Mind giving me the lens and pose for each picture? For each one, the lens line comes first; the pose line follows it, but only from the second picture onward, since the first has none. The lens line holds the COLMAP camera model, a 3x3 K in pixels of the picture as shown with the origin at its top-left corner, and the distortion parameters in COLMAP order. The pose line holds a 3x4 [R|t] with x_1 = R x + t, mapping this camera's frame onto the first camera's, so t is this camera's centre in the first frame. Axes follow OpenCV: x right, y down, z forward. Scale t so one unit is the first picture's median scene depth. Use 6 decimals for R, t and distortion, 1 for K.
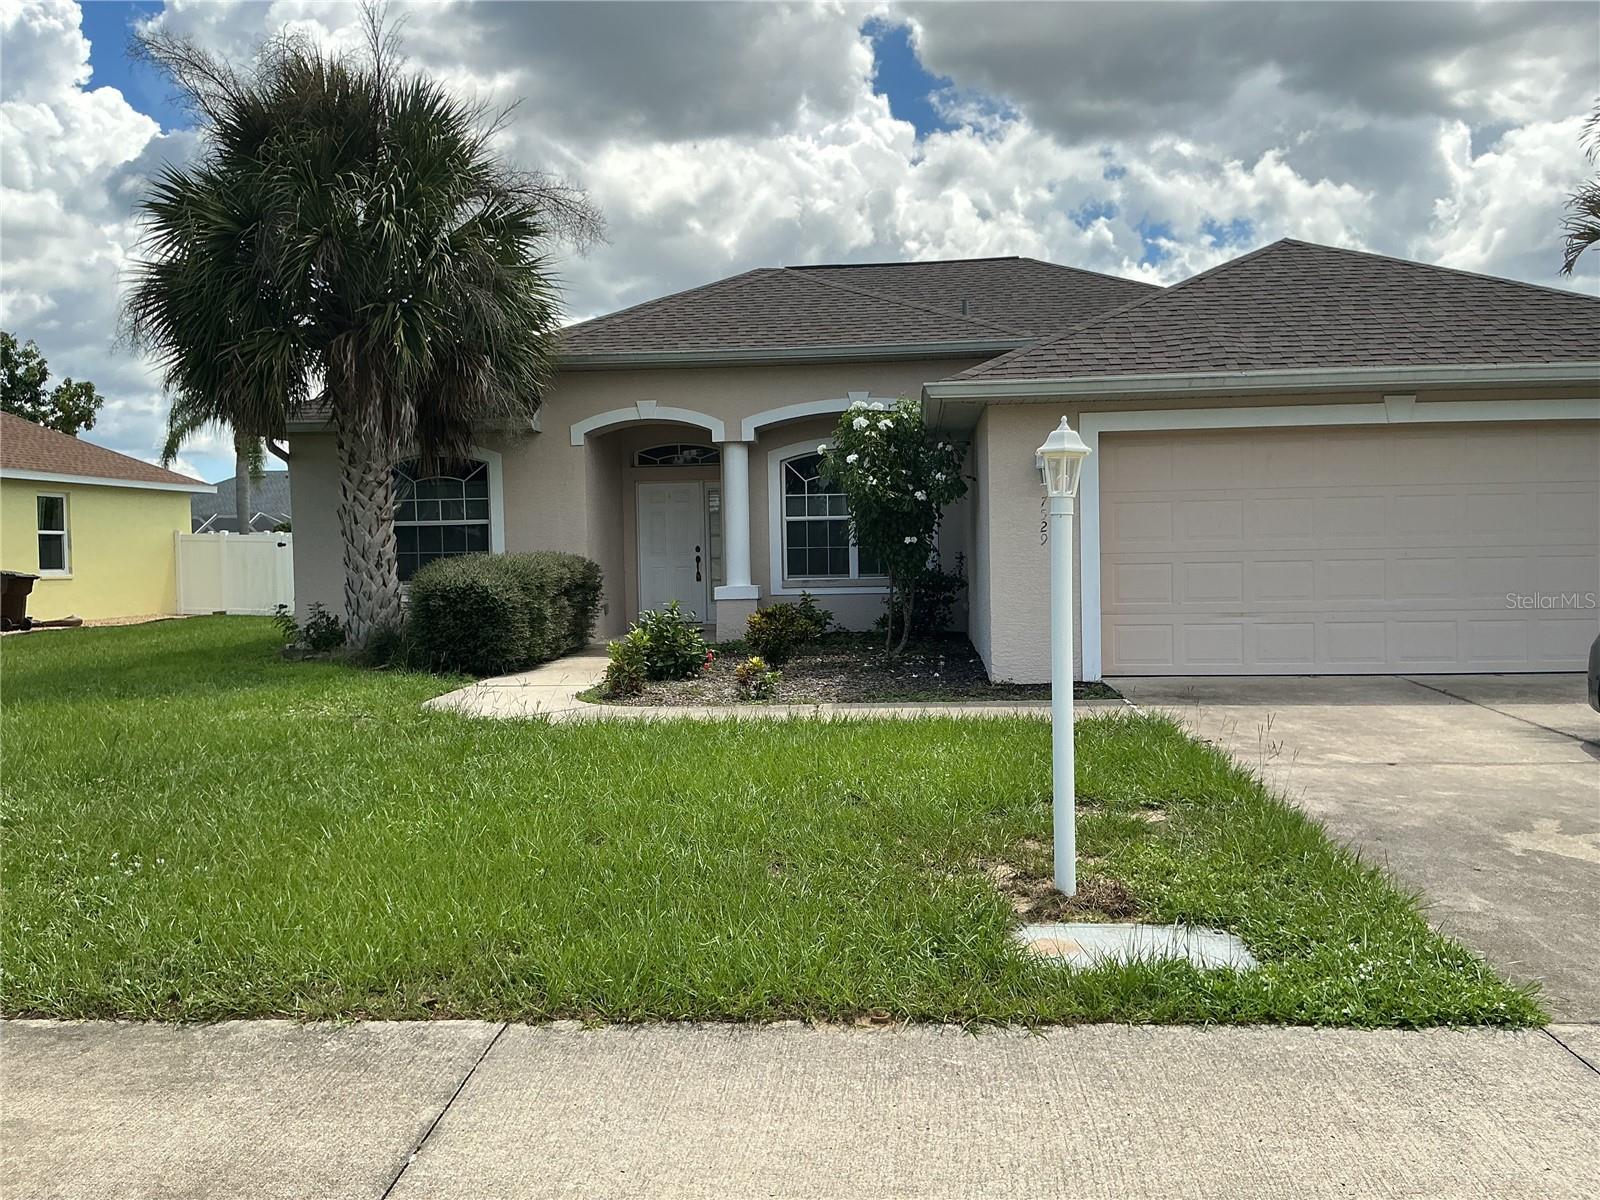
lens RADIAL K [[1341.1, 0, 803.9], [0, 1341.1, 599.3], [0, 0, 1]] dist [0.013100, -0.026337]
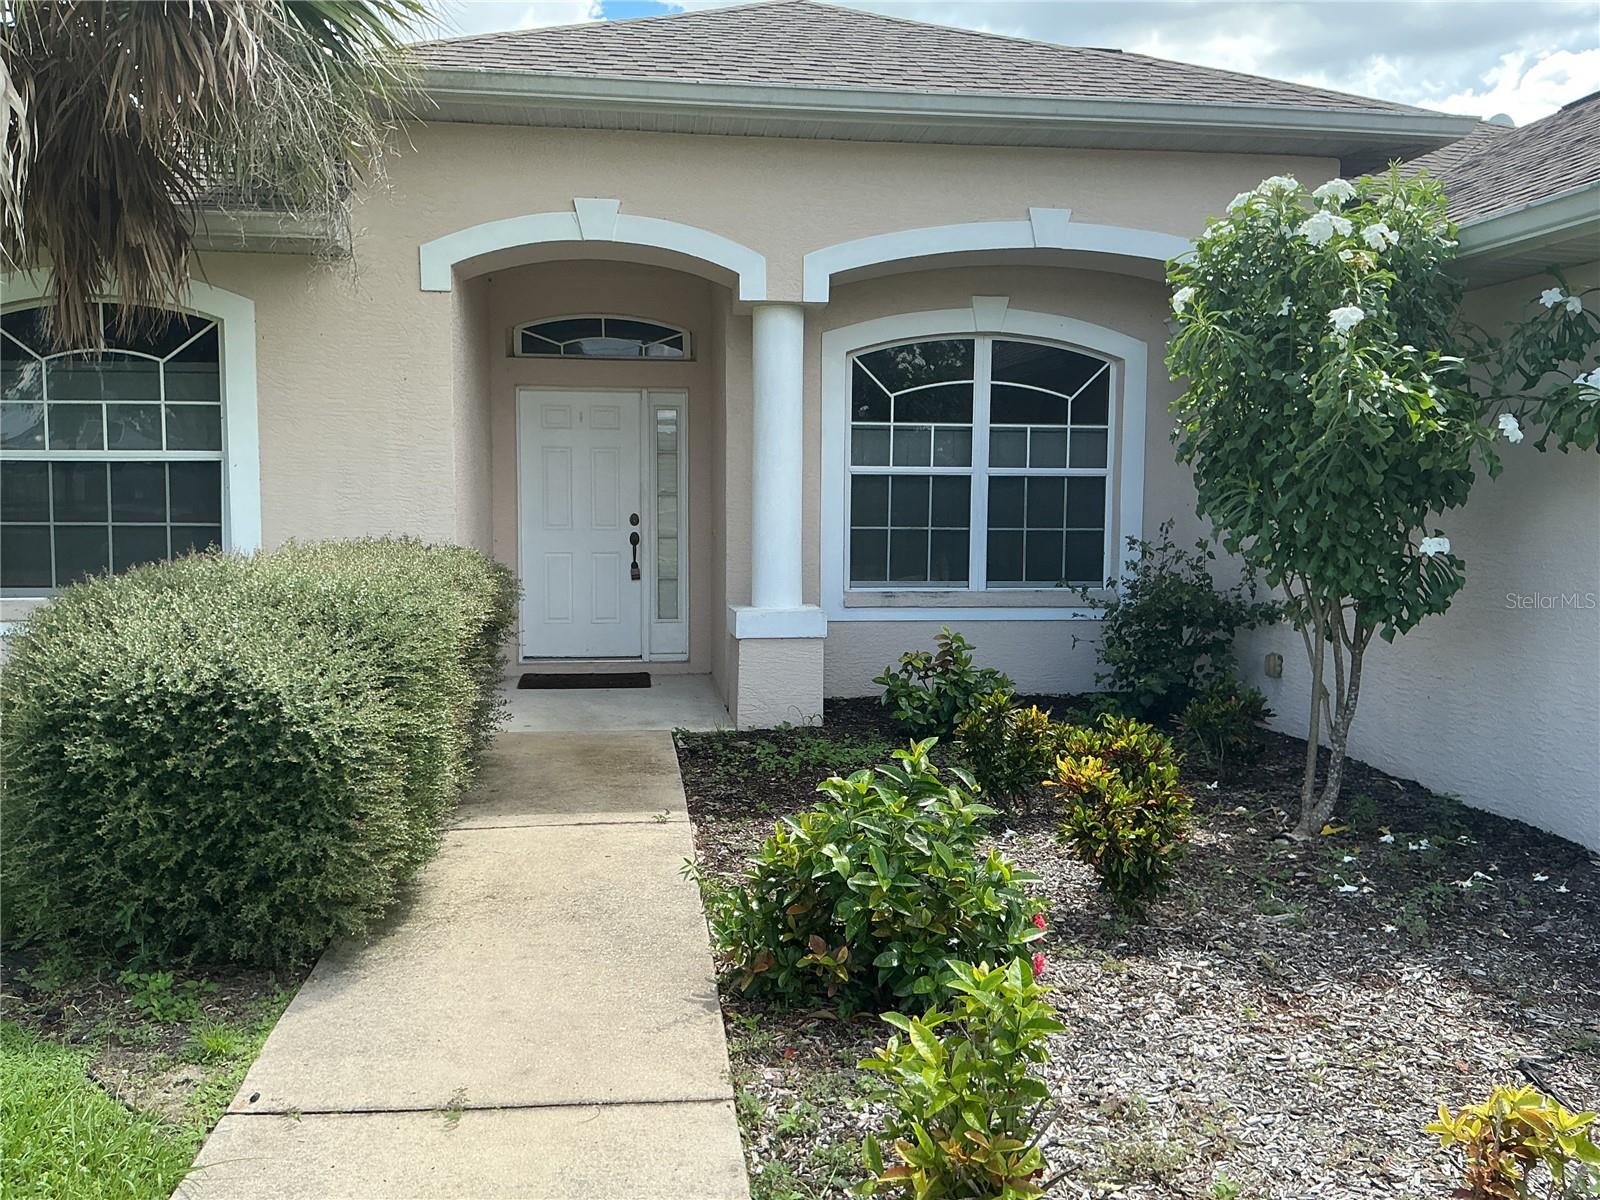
lens RADIAL K [[1341.1, 0, 793.6], [0, 1341.1, 601.7], [0, 0, 1]] dist [0.013100, -0.026337]
pose [[0.978765, 0.013431, 0.204544, -0.142207], [-0.022574, 0.998844, 0.042434, -0.032621], [-0.203737, -0.046150, 0.977937, 0.531721]]
